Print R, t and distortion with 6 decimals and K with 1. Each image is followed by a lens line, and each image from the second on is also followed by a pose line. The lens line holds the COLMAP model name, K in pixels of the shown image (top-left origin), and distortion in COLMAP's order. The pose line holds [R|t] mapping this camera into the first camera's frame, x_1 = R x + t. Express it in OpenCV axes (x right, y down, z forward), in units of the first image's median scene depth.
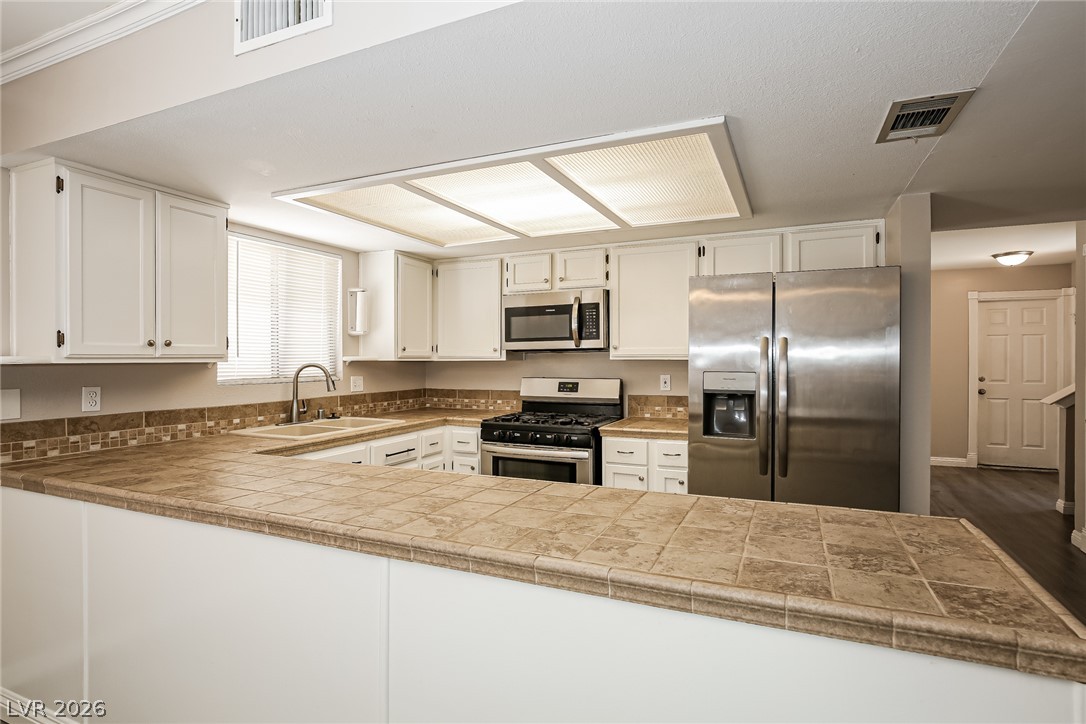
lens RADIAL K [[495.0, 0, 544.8], [0, 495.0, 359.7], [0, 0, 1]] dist [-0.005316, -0.000315]
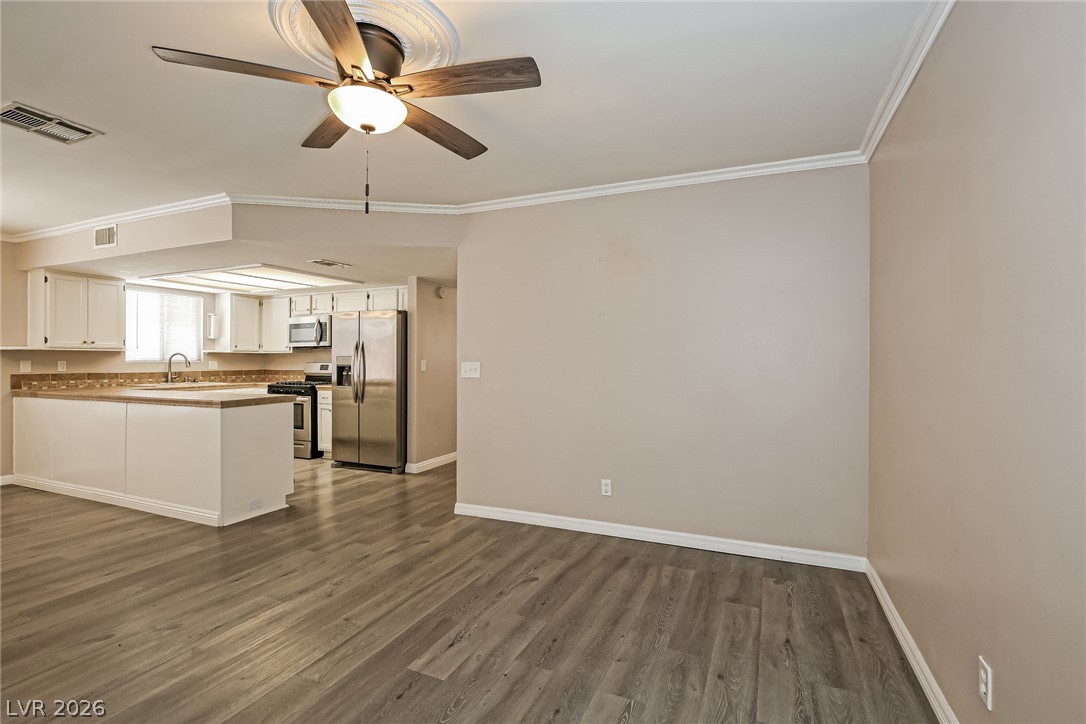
lens RADIAL K [[501.5, 0, 542.2], [0, 501.5, 362.3], [0, 0, 1]] dist [0.004236, 0.001264]
pose [[0.998685, 0.005012, -0.051018, 1.077365], [-0.005070, 0.999987, -0.001003, 0.039089], [0.051013, 0.001261, 0.998697, -0.926032]]
